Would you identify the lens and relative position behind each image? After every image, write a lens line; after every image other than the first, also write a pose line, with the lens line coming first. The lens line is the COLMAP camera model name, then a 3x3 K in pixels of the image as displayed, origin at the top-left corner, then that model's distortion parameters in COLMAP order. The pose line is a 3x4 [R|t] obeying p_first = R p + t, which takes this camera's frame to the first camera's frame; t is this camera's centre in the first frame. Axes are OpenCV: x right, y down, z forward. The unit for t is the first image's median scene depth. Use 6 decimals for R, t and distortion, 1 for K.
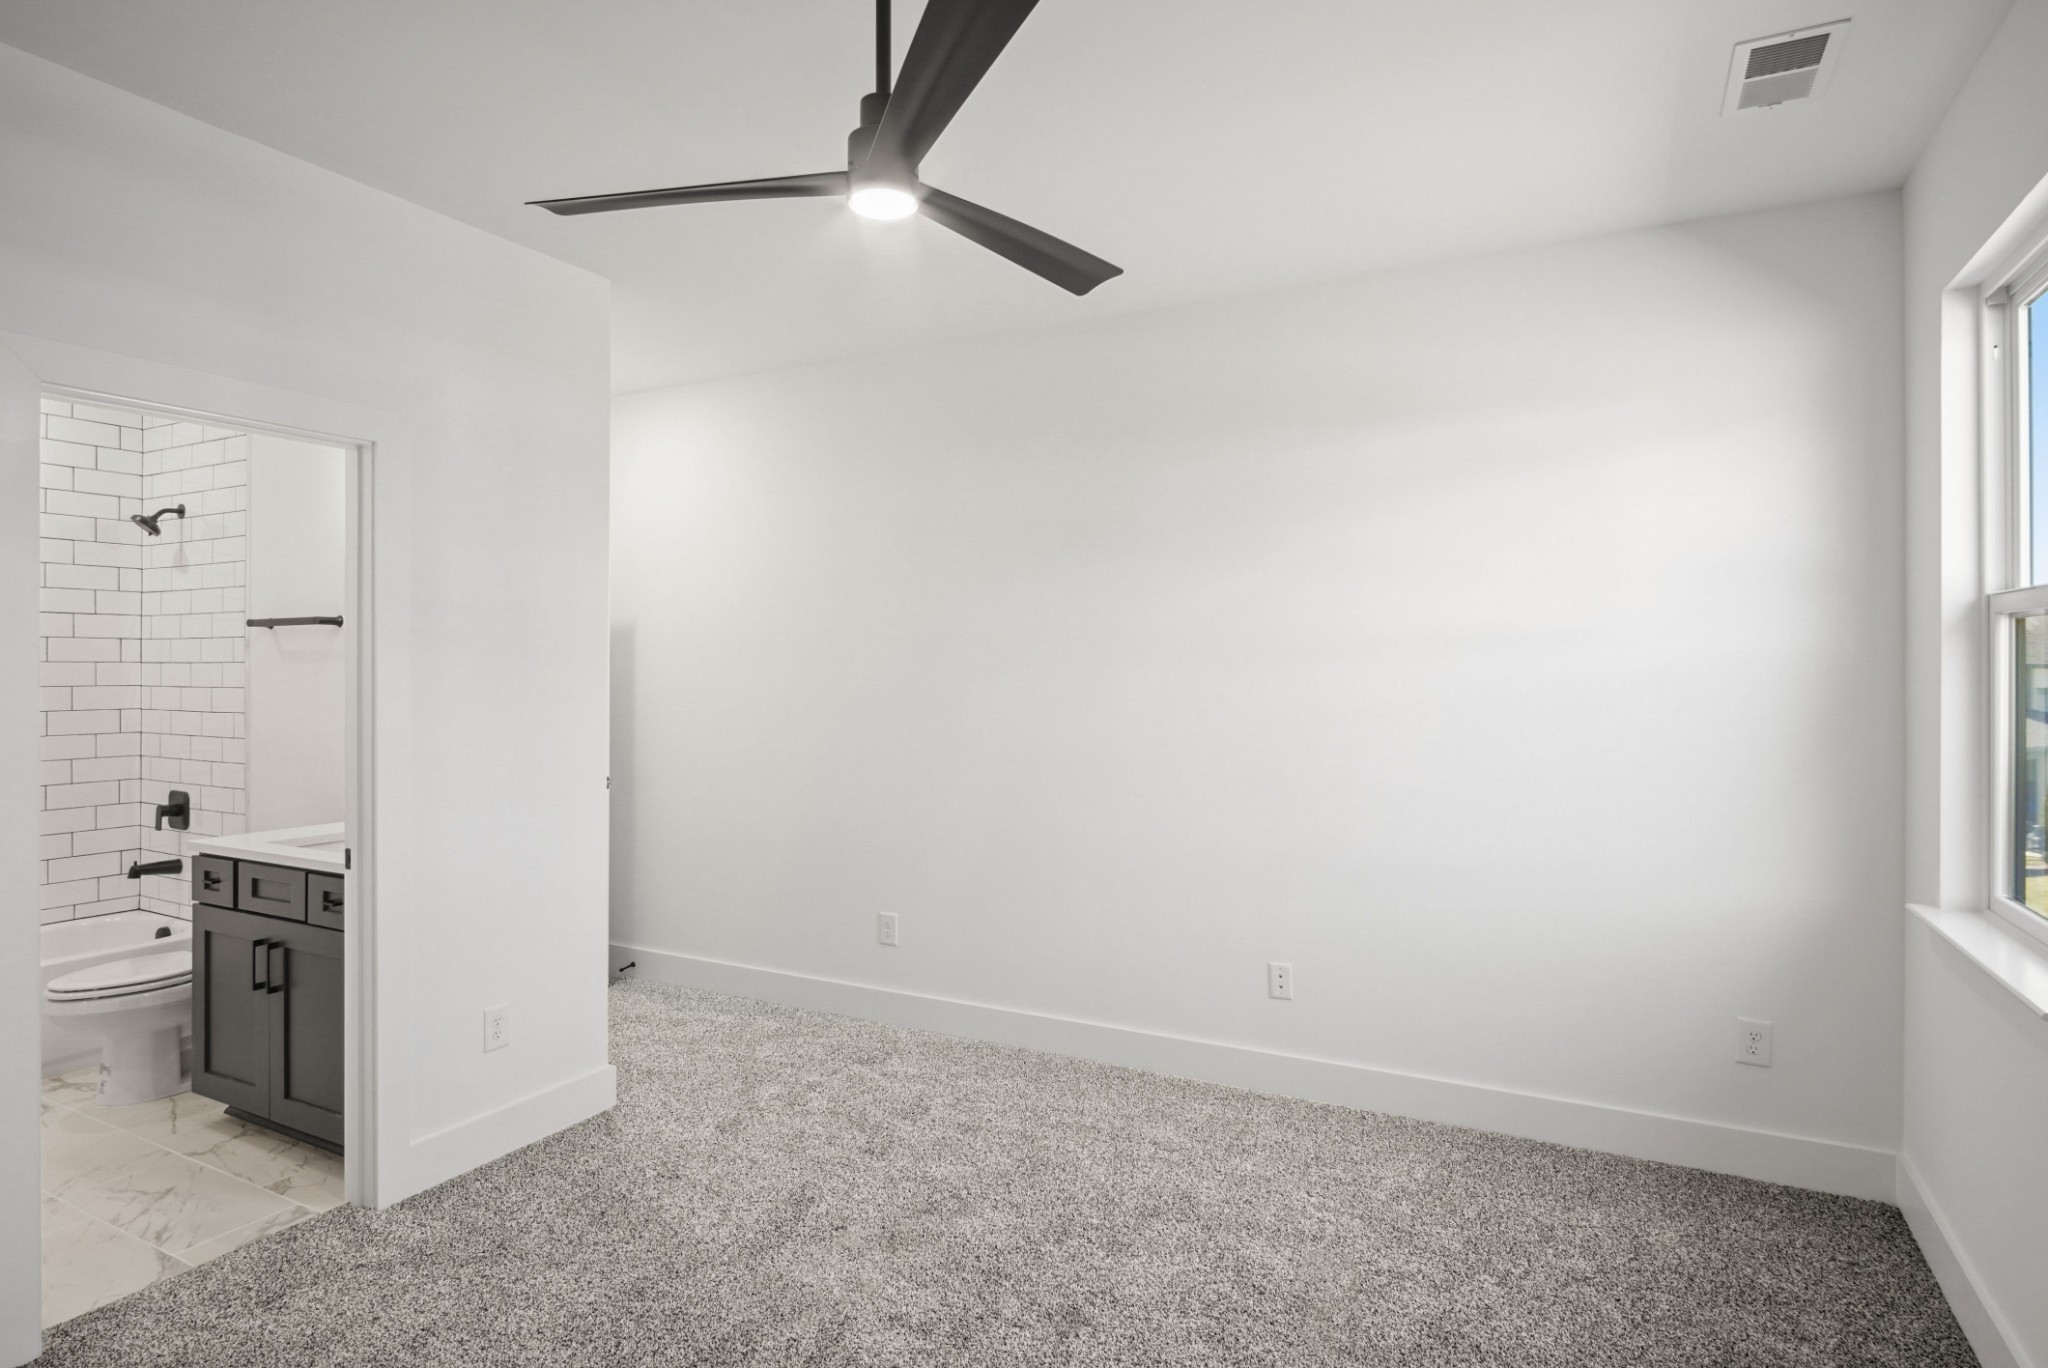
lens RADIAL K [[1111.8, 0, 1024.0], [0, 1111.8, 684.0], [0, 0, 1]] dist [-0.007201, -0.002372]
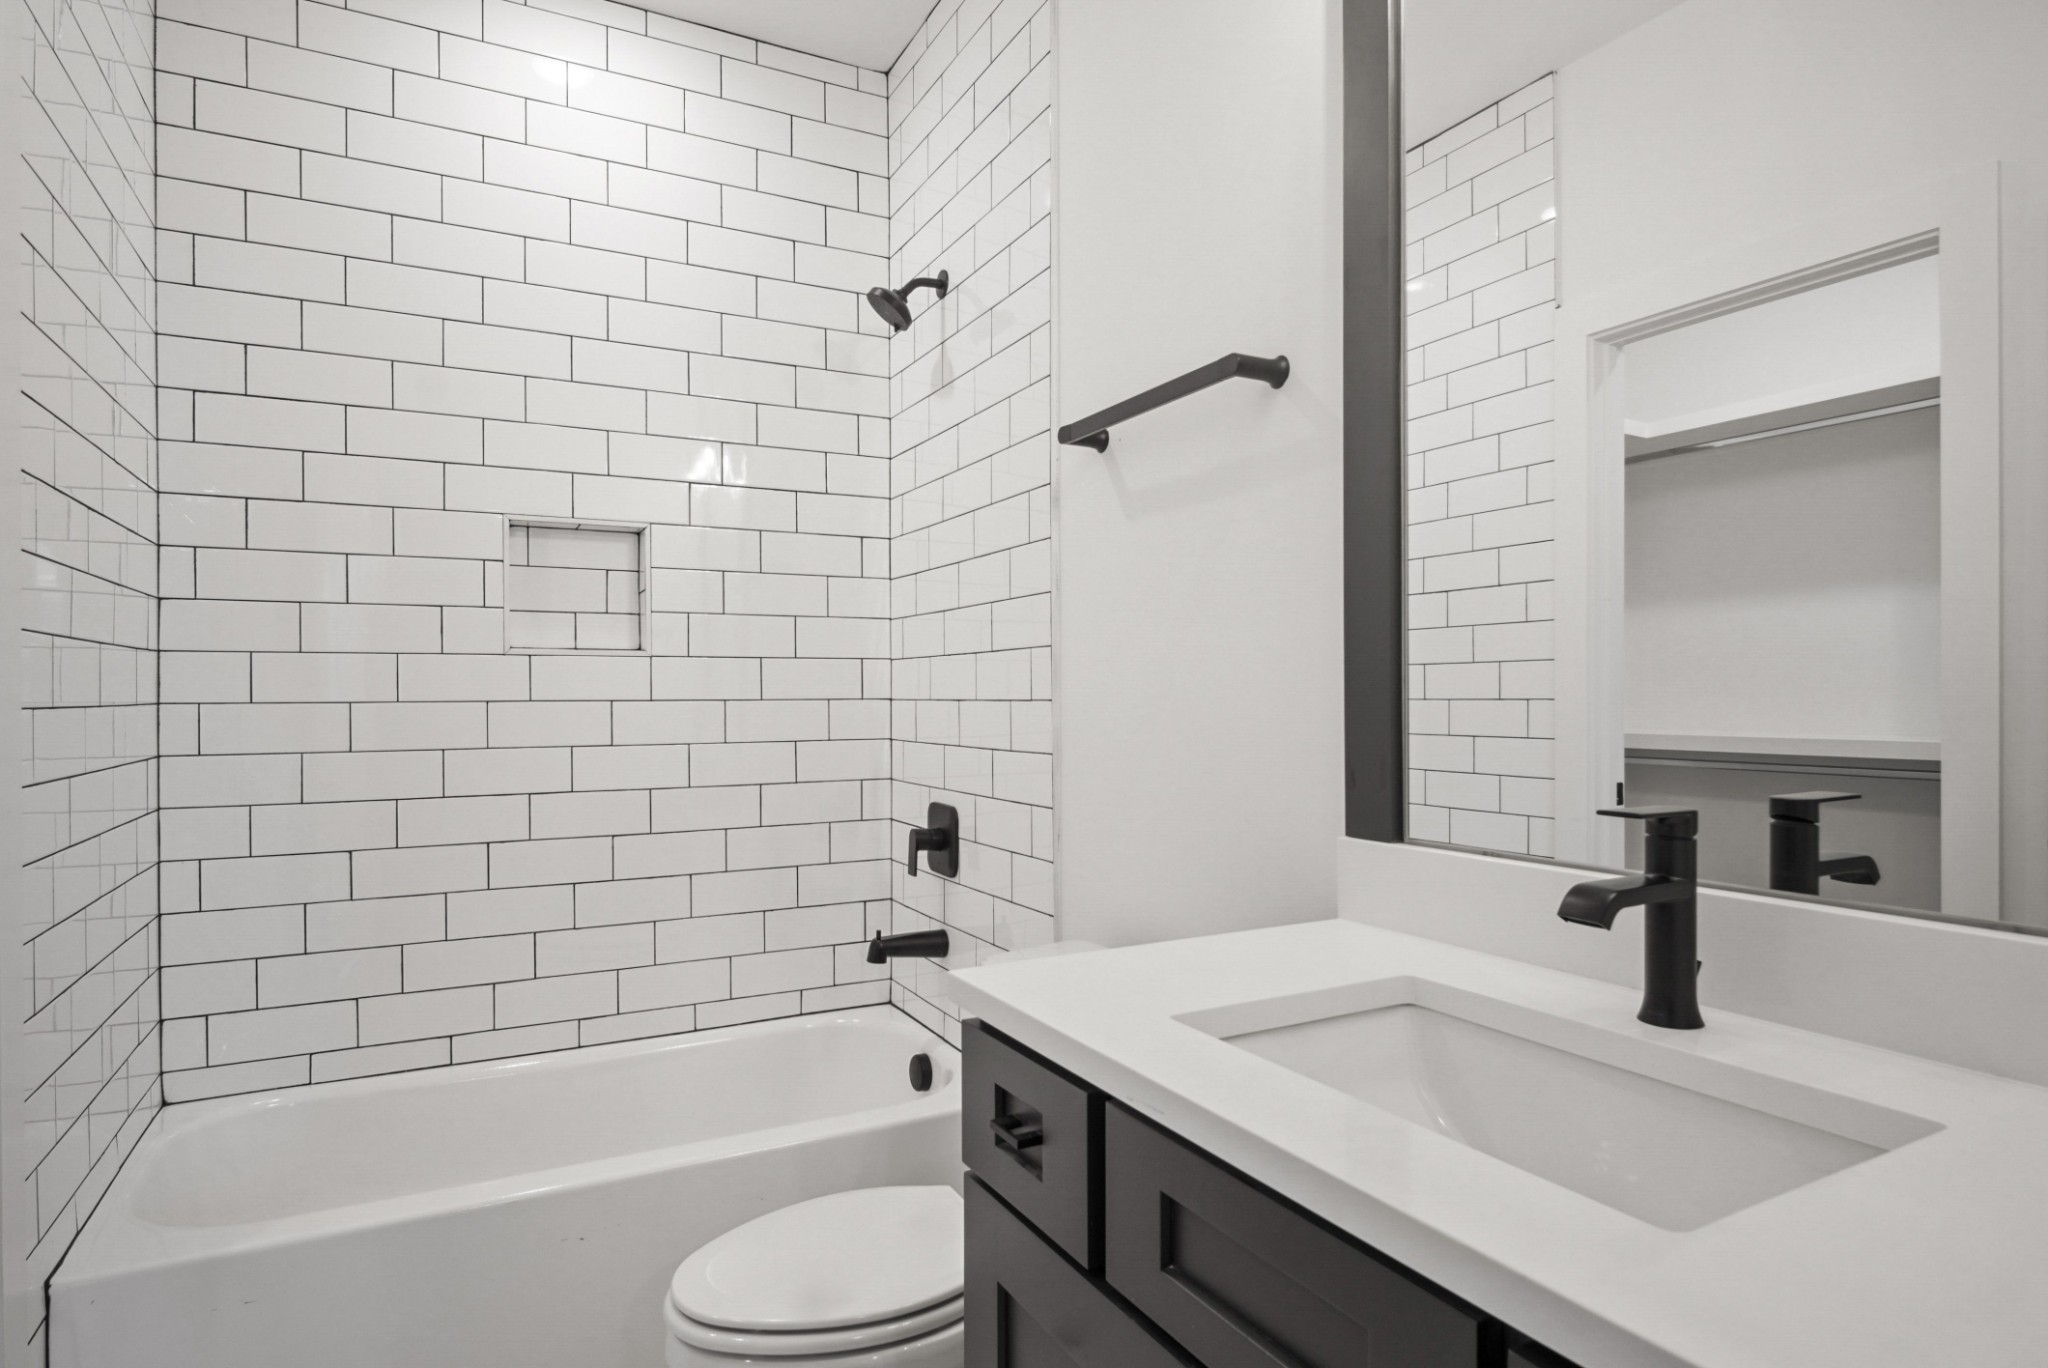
lens RADIAL K [[1111.8, 0, 1024.0], [0, 1111.8, 684.0], [0, 0, 1]] dist [-0.007201, -0.002372]
pose [[0.831067, -0.016301, -0.555933, -0.431072], [0.008006, 0.999817, -0.017348, 0.048259], [0.556114, 0.009966, 0.831046, 0.573803]]
